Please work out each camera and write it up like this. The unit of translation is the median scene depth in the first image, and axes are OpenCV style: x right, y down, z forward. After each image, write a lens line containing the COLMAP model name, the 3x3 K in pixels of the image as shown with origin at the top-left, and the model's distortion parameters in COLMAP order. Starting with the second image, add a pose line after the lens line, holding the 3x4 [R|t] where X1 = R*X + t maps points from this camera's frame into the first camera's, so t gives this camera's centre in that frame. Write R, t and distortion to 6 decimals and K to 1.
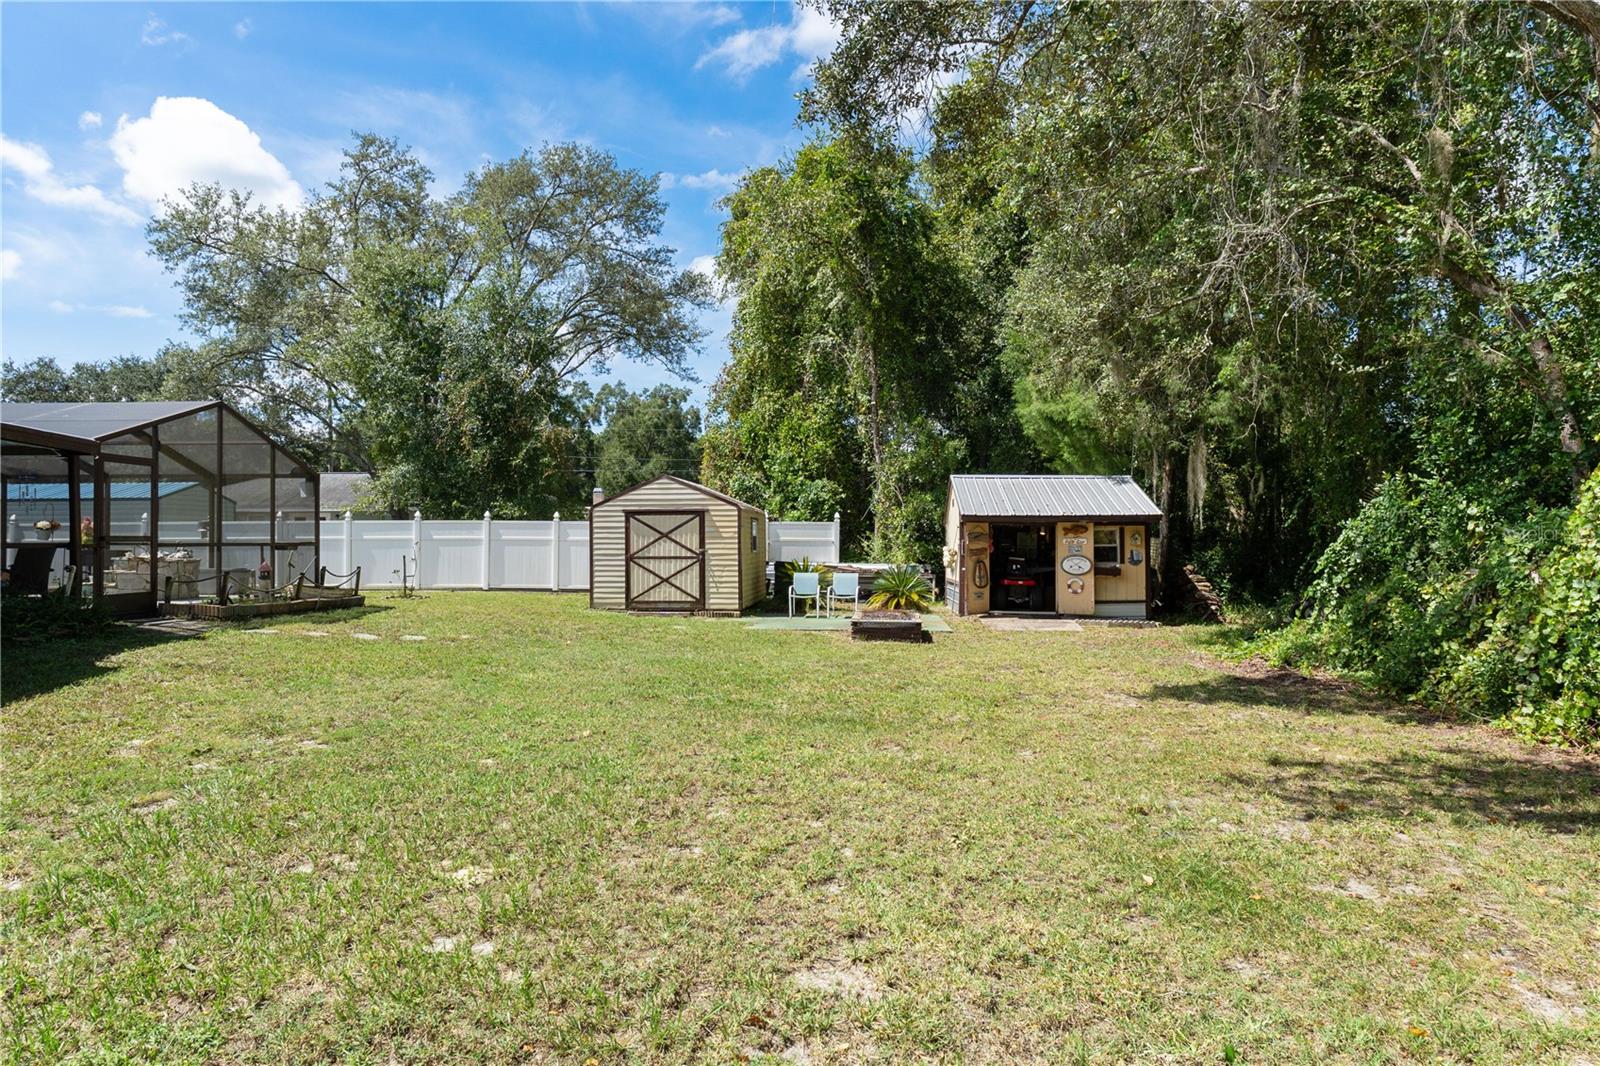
lens RADIAL K [[883.2, 0, 800.7], [0, 883.2, 527.0], [0, 0, 1]] dist [-0.002867, -0.002190]
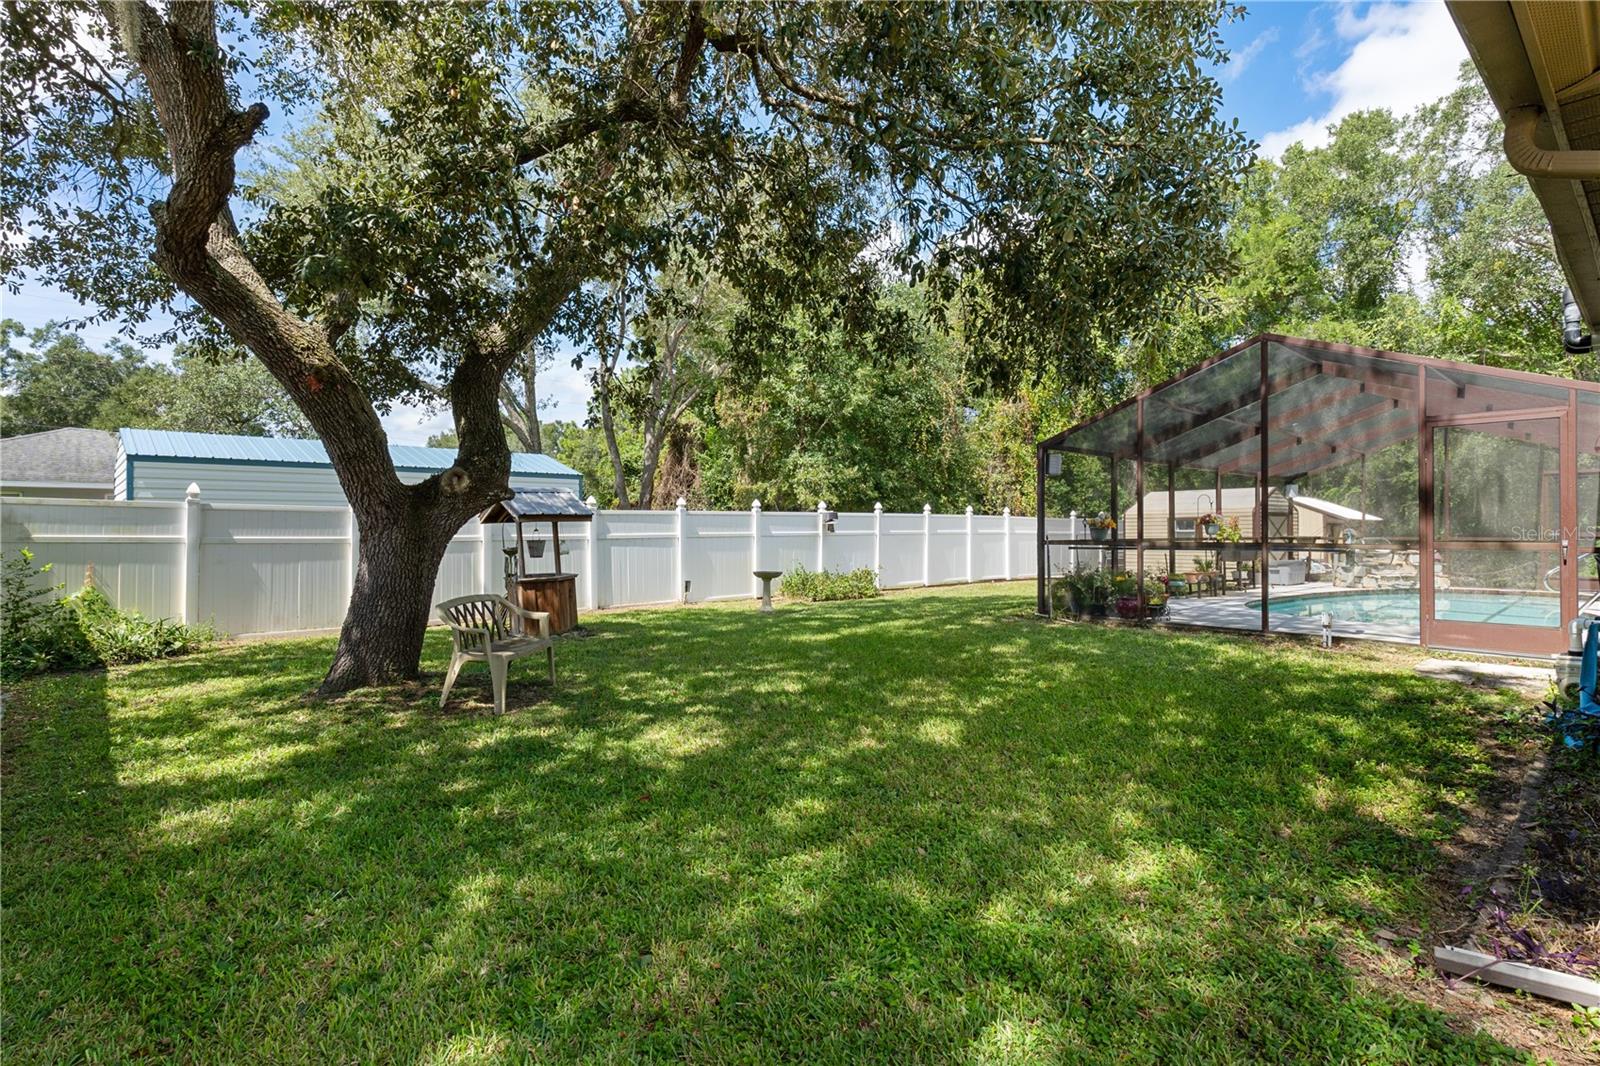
lens RADIAL K [[784.5, 0, 800.0], [0, 784.5, 533.0], [0, 0, 1]] dist [0.000718, -0.000052]
pose [[0.690317, -0.006775, 0.723476, -1.074421], [-0.002828, 0.999923, 0.012063, 0.003519], [-0.723502, -0.010374, 0.690244, 0.530140]]
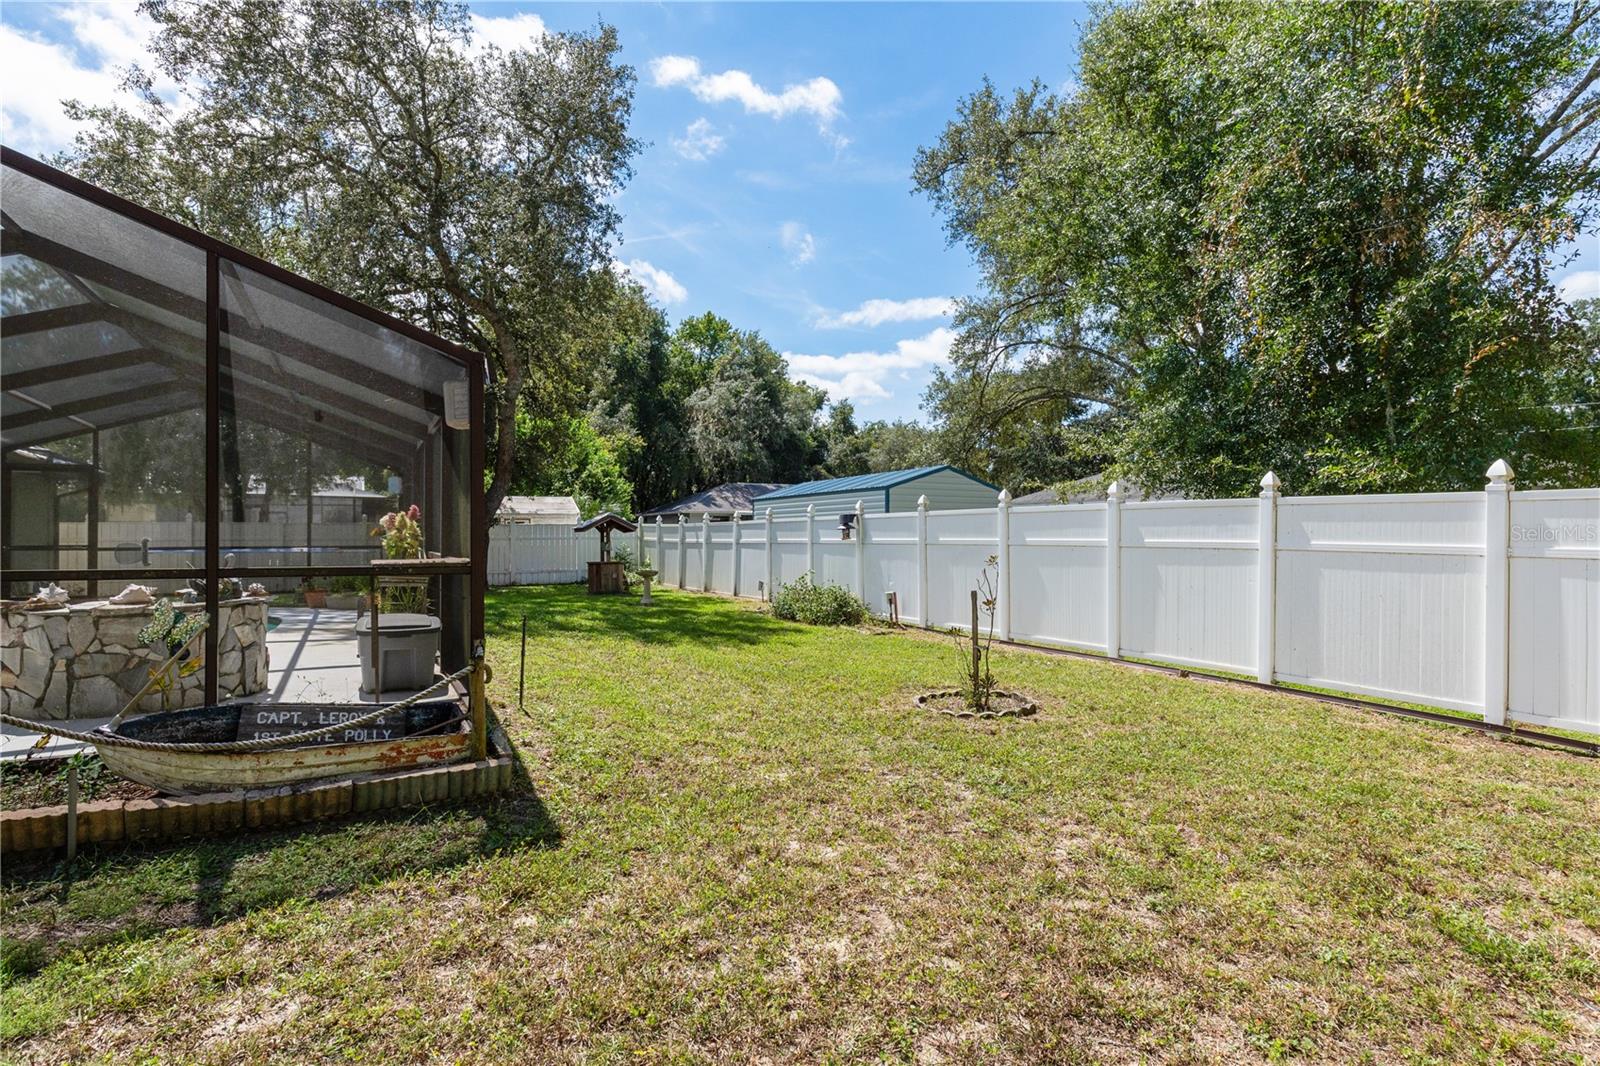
lens RADIAL K [[846.2, 0, 800.0], [0, 846.2, 533.0], [0, 0, 1]] dist [-0.001028, 0.000189]
pose [[0.516002, -0.000634, -0.856587, -0.154466], [0.009998, 0.999936, 0.005282, 0.004196], [0.856529, -0.011290, 0.515975, 0.659435]]
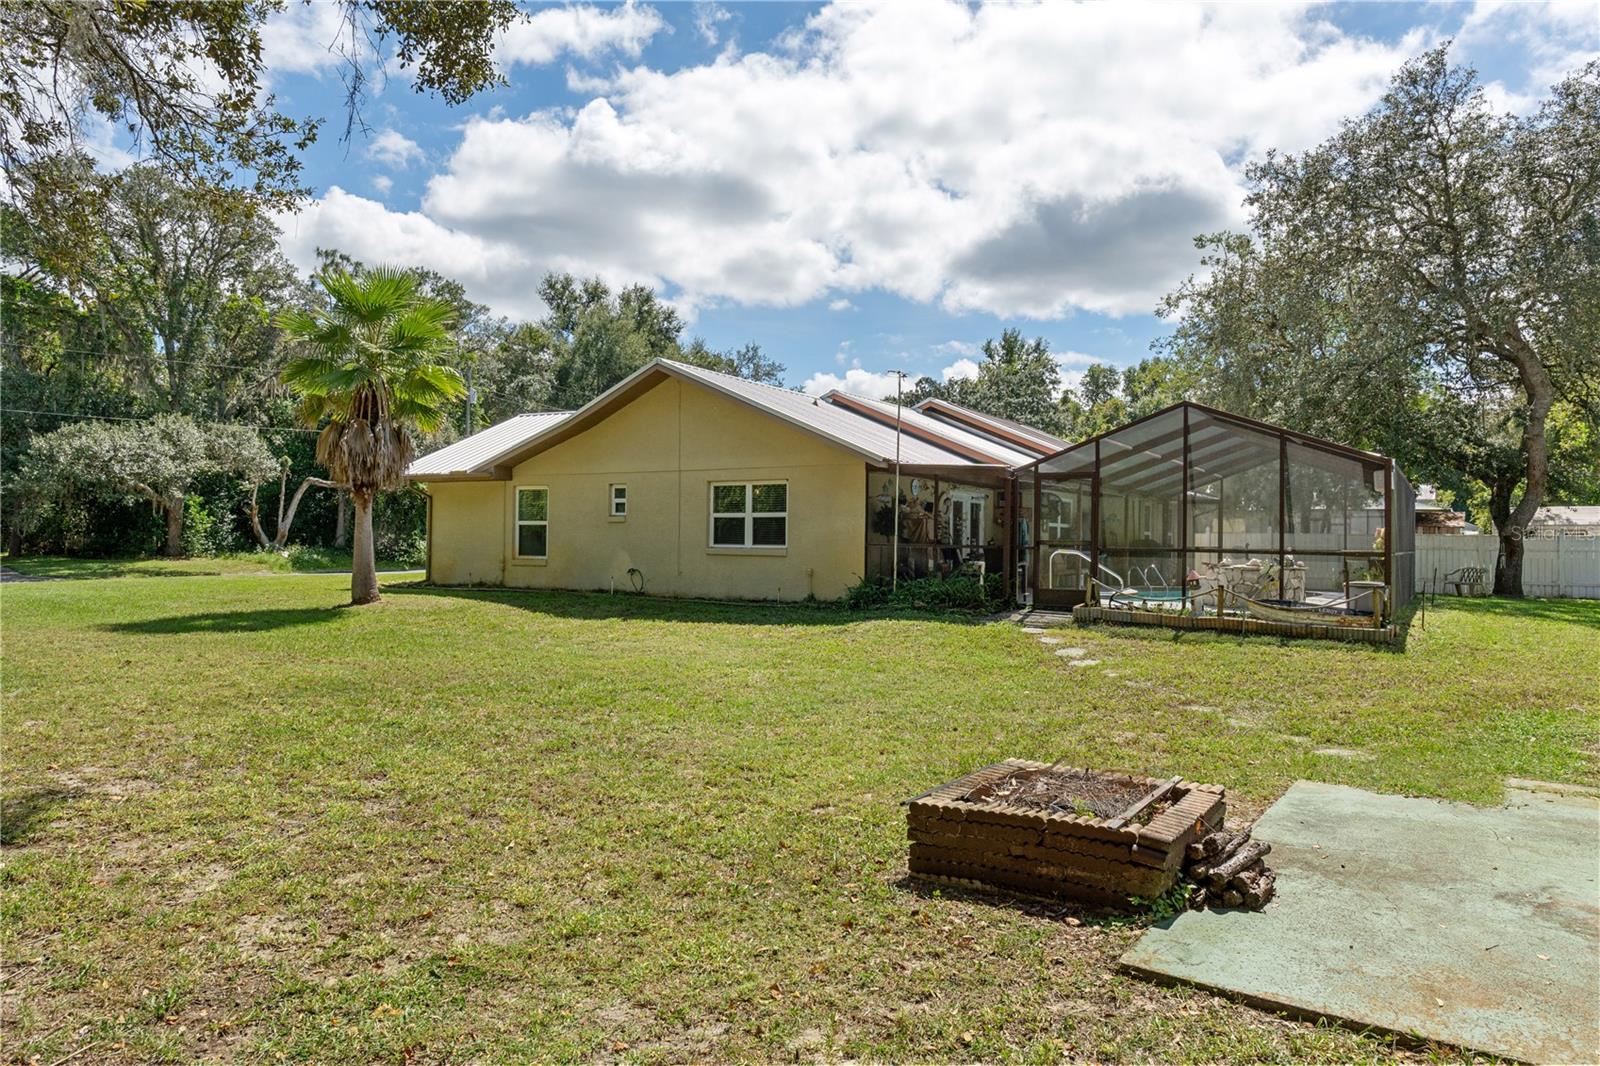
lens RADIAL K [[1036.7, 0, 820.0], [0, 1036.7, 527.6], [0, 0, 1]] dist [0.004386, 0.001145]
pose [[-0.470196, -0.013763, -0.882455, 0.307625], [-0.002588, 0.999896, -0.014216, 0.007408], [0.882558, -0.004400, -0.470183, 0.693358]]
